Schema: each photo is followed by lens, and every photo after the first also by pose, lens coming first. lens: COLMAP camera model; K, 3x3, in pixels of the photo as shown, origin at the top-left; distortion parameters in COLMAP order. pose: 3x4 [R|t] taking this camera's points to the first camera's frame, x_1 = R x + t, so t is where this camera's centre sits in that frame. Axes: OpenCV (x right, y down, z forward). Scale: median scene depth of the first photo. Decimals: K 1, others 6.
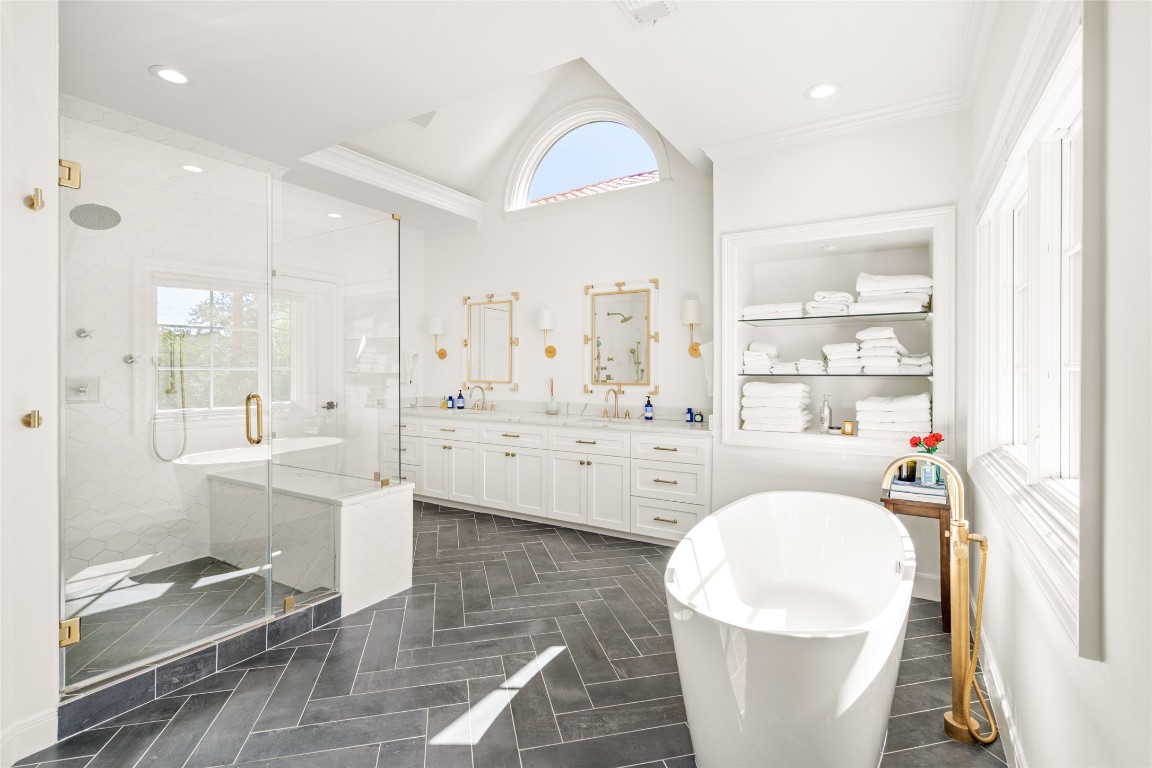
lens RADIAL K [[535.1, 0, 576.2], [0, 535.1, 376.3], [0, 0, 1]] dist [0.027125, 0.000844]
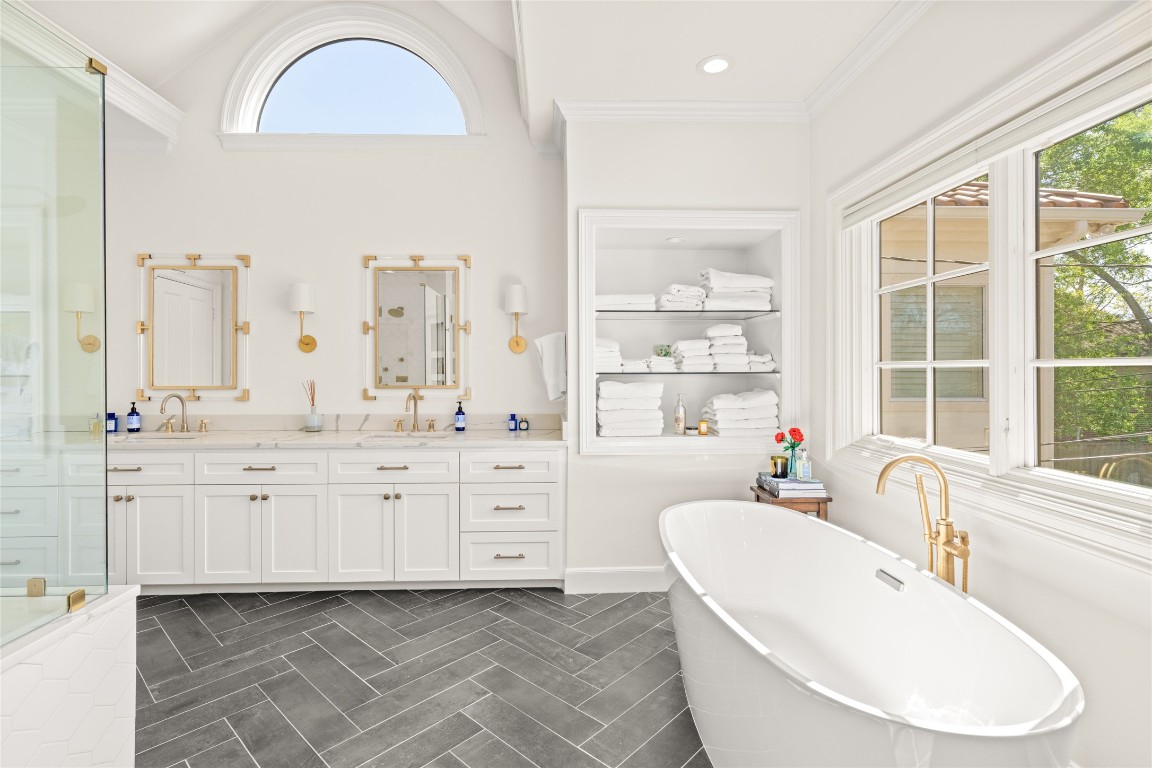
lens RADIAL K [[549.5, 0, 573.1], [0, 549.5, 374.3], [0, 0, 1]] dist [0.018725, 0.001178]
pose [[0.843258, -0.007311, 0.537460, -0.170661], [0.010748, 0.999937, -0.003262, 0.000979], [-0.537402, 0.008527, 0.843283, 0.227819]]
